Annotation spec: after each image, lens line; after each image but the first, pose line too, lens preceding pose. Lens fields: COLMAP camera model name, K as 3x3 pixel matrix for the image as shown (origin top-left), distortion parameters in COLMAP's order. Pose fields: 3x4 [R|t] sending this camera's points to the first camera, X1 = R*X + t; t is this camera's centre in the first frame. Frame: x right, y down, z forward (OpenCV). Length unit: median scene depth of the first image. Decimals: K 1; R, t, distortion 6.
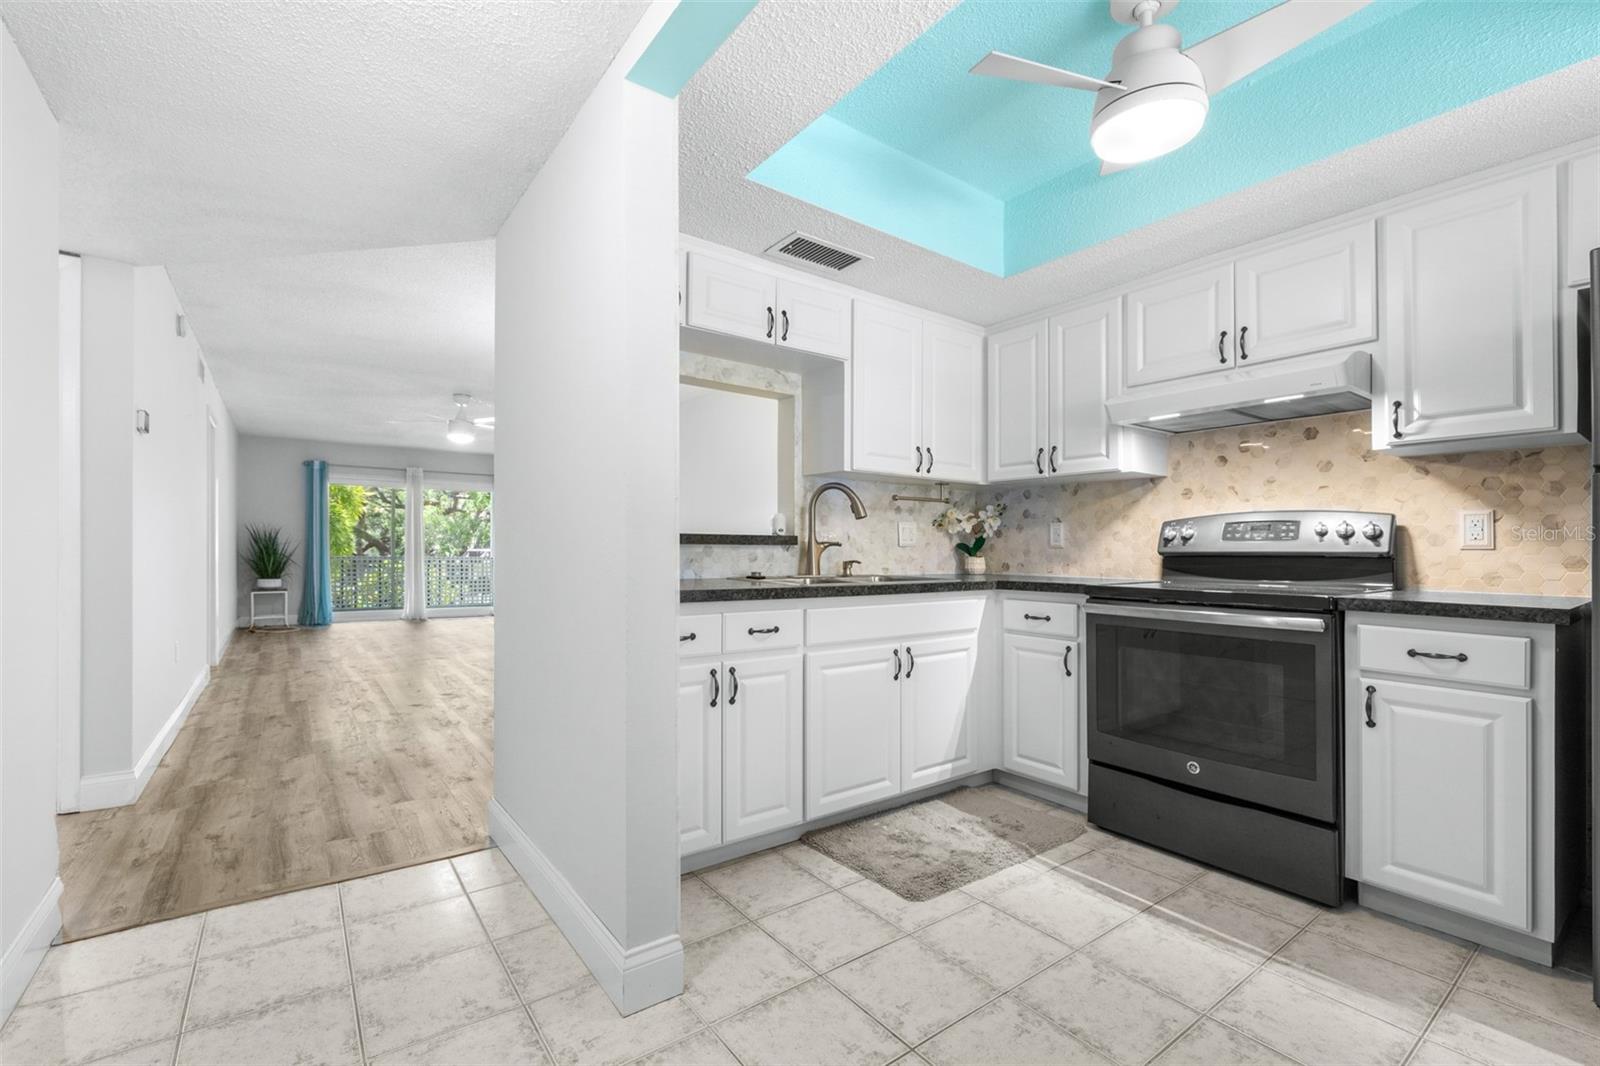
lens RADIAL K [[682.2, 0, 796.5], [0, 682.2, 551.1], [0, 0, 1]] dist [0.001203, 0.000000]
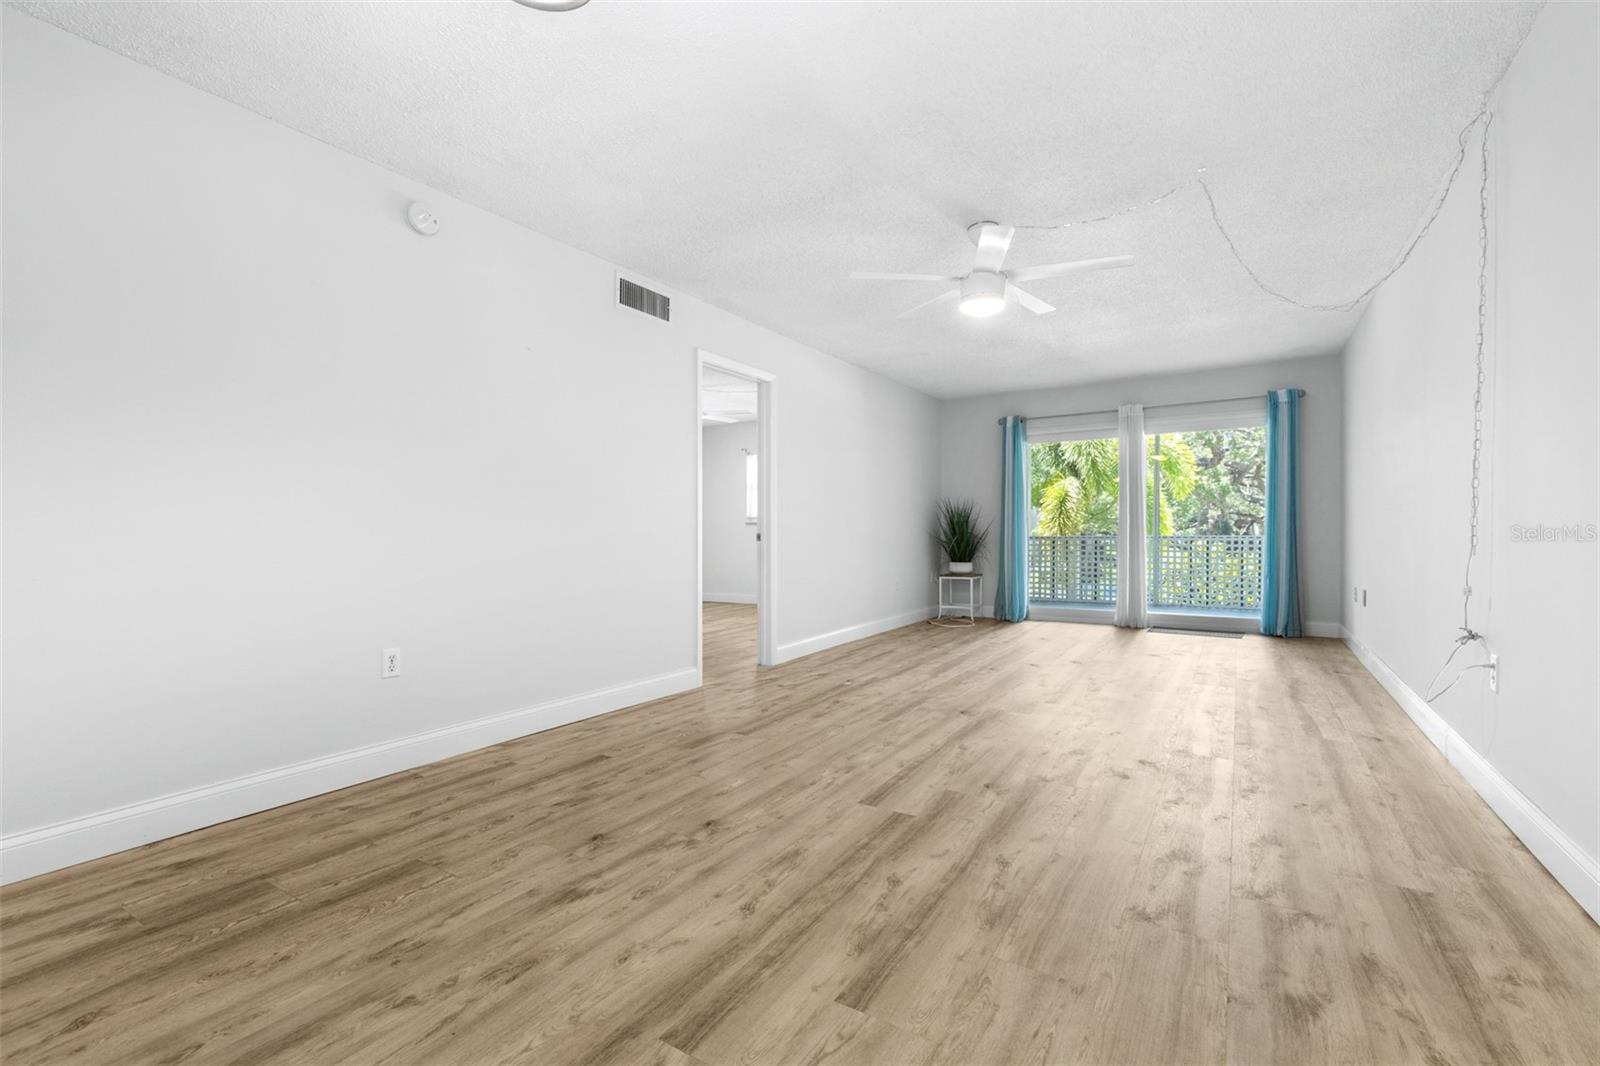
lens RADIAL K [[698.4, 0, 792.3], [0, 698.4, 535.5], [0, 0, 1]] dist [0.002467, 0.000054]
pose [[0.347829, -0.006716, -0.937534, -0.025293], [0.010567, 0.999939, -0.003242, 0.008051], [0.937498, -0.008779, 0.347879, 0.522916]]
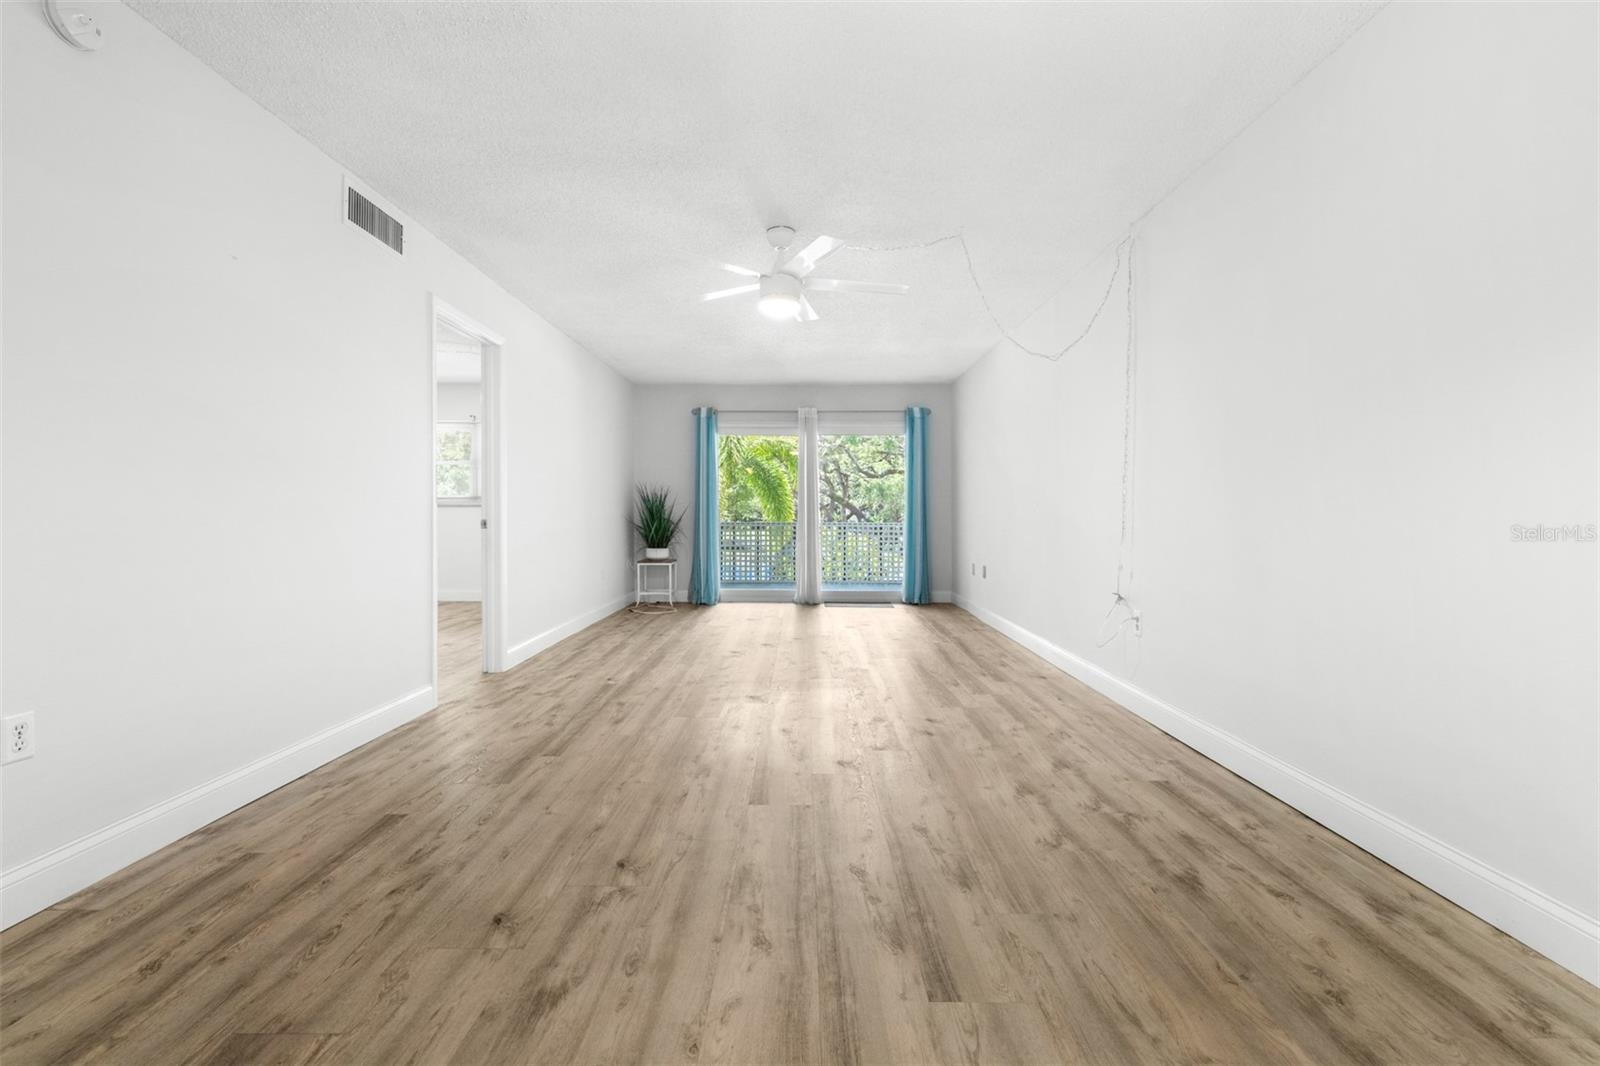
lens RADIAL K [[693.7, 0, 795.9], [0, 693.7, 518.6], [0, 0, 1]] dist [0.002127, -0.000468]
pose [[0.793377, -0.000719, -0.608730, -0.107243], [0.001896, 0.999997, 0.001290, 0.002636], [0.608728, -0.002178, 0.793376, 0.434179]]
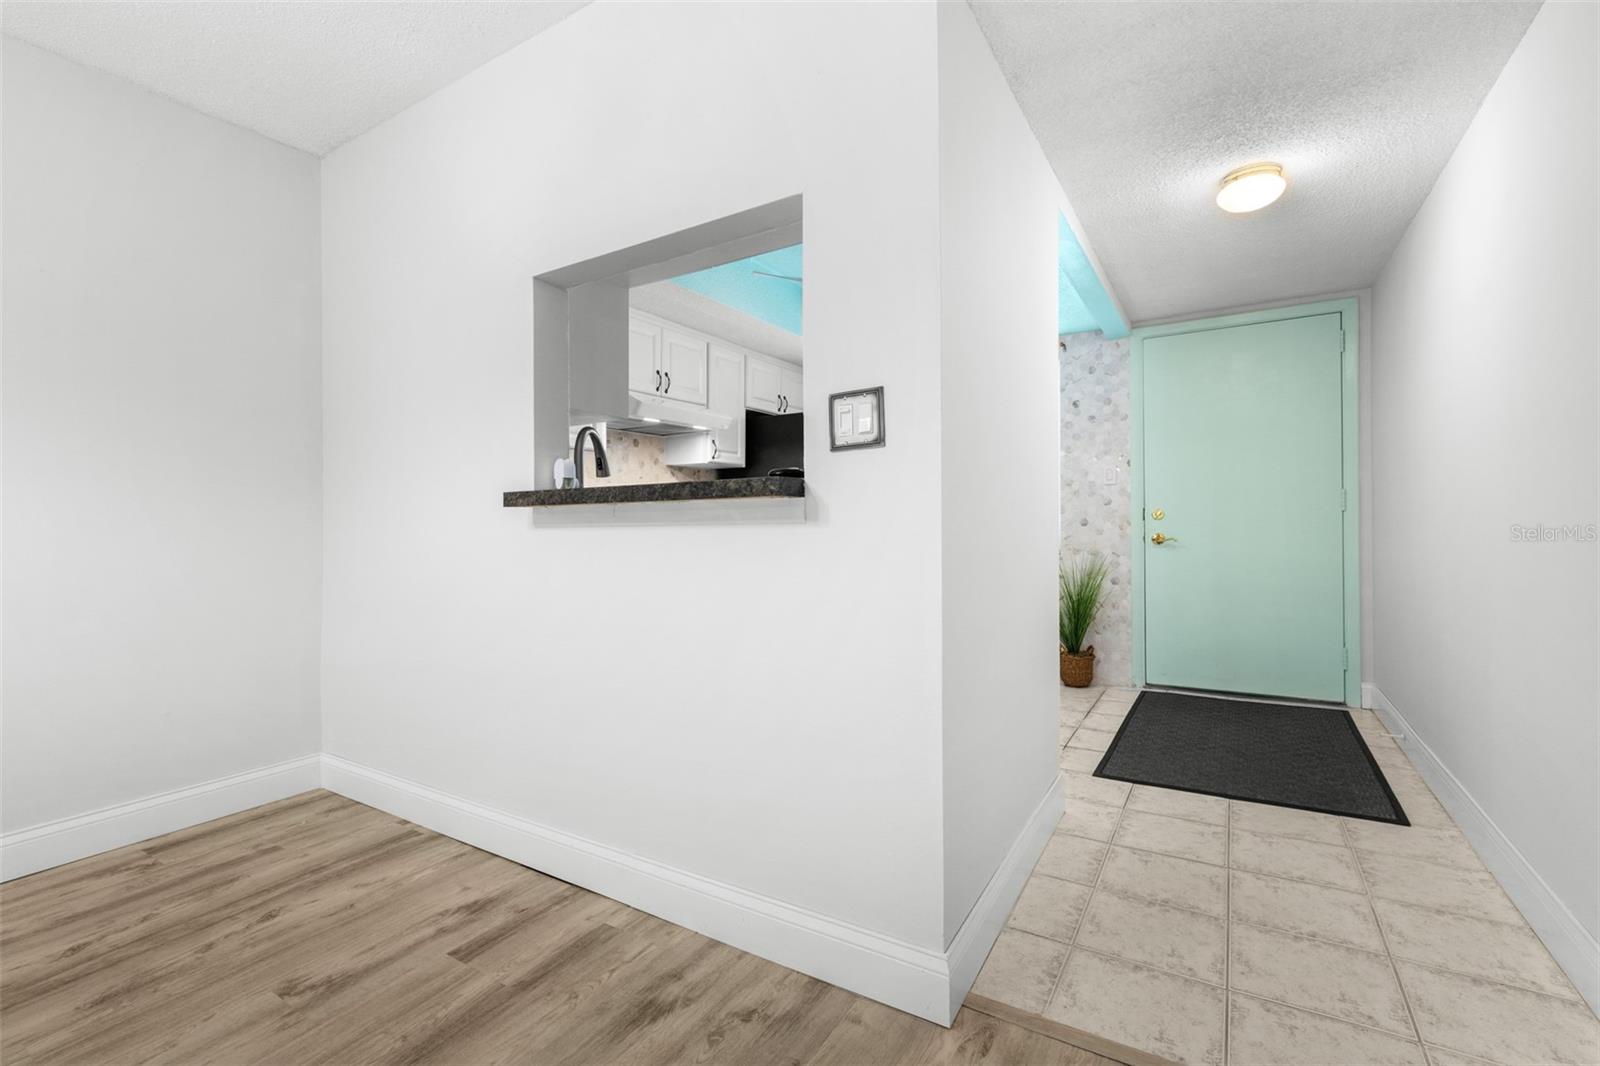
lens RADIAL K [[693.7, 0, 795.9], [0, 693.7, 518.6], [0, 0, 1]] dist [0.002127, -0.000468]
pose [[-0.360574, 0.006033, 0.932711, -0.277393], [0.015219, 0.999884, -0.000584, 0.002760], [-0.932607, 0.013985, -0.360624, 0.392929]]
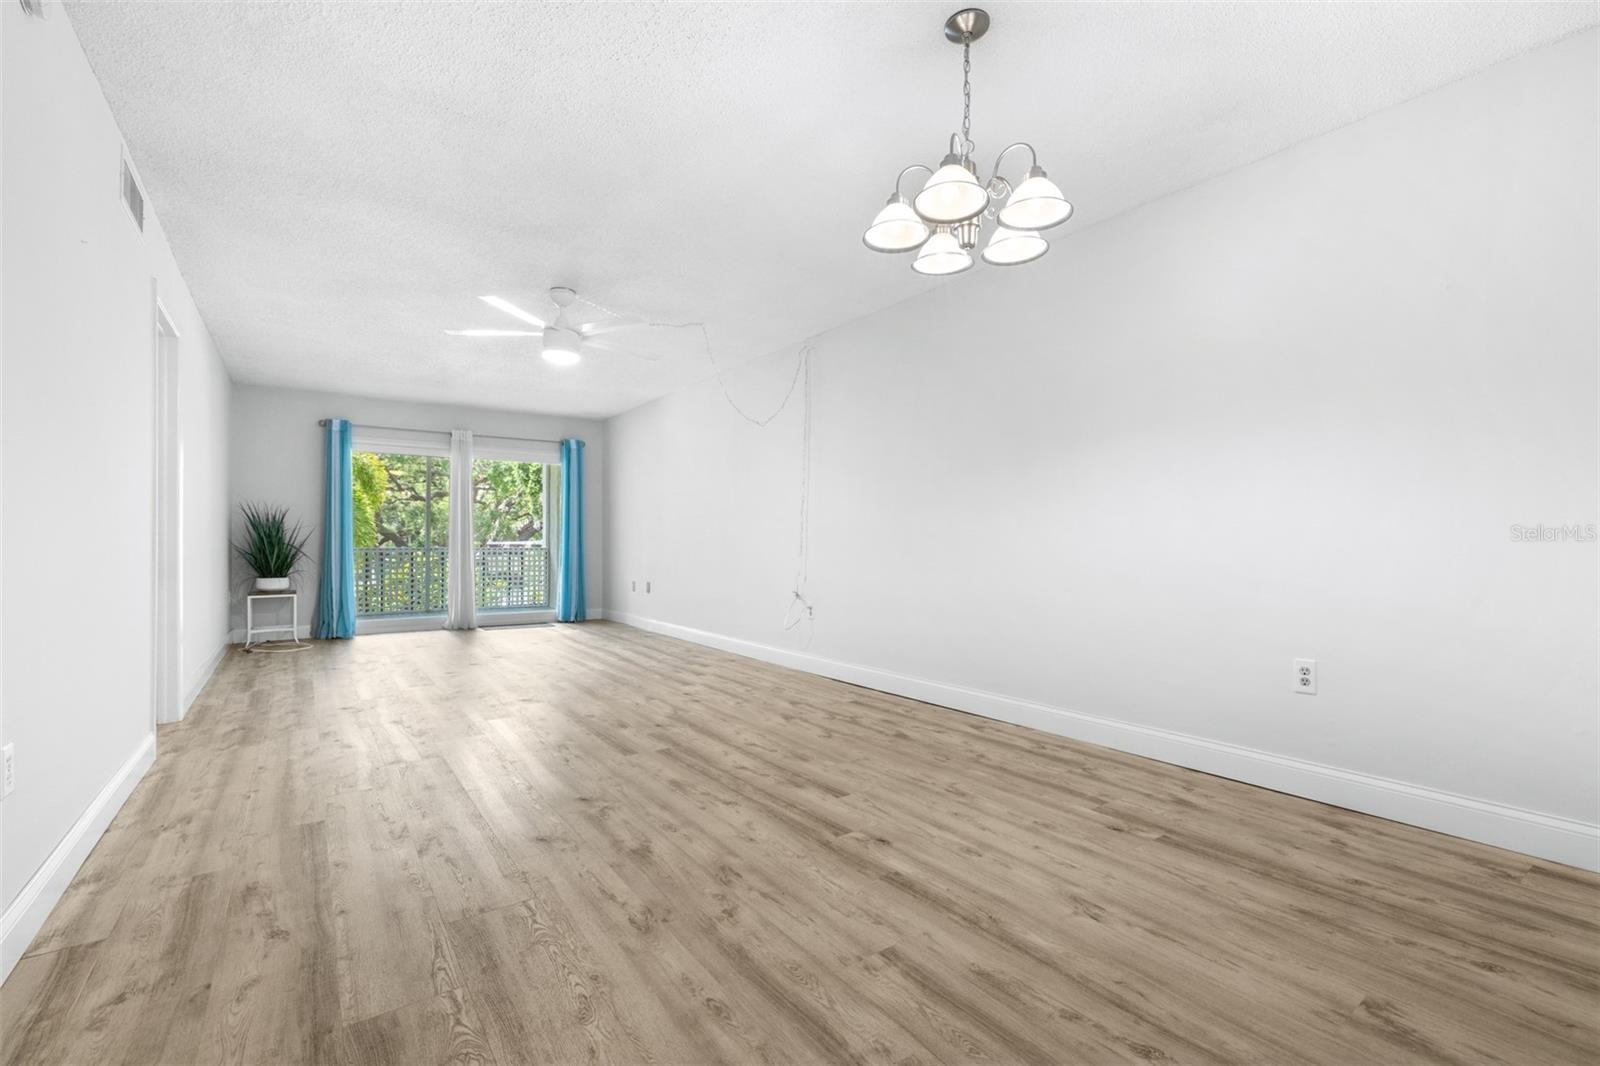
lens RADIAL K [[696.9, 0, 800.0], [0, 696.9, 533.0], [0, 0, 1]] dist [0.001615, 0.000146]
pose [[0.999766, -0.006775, -0.020521, -0.196726], [0.006470, 0.999868, -0.014903, 0.007664], [0.020620, 0.014766, 0.999678, 0.271850]]
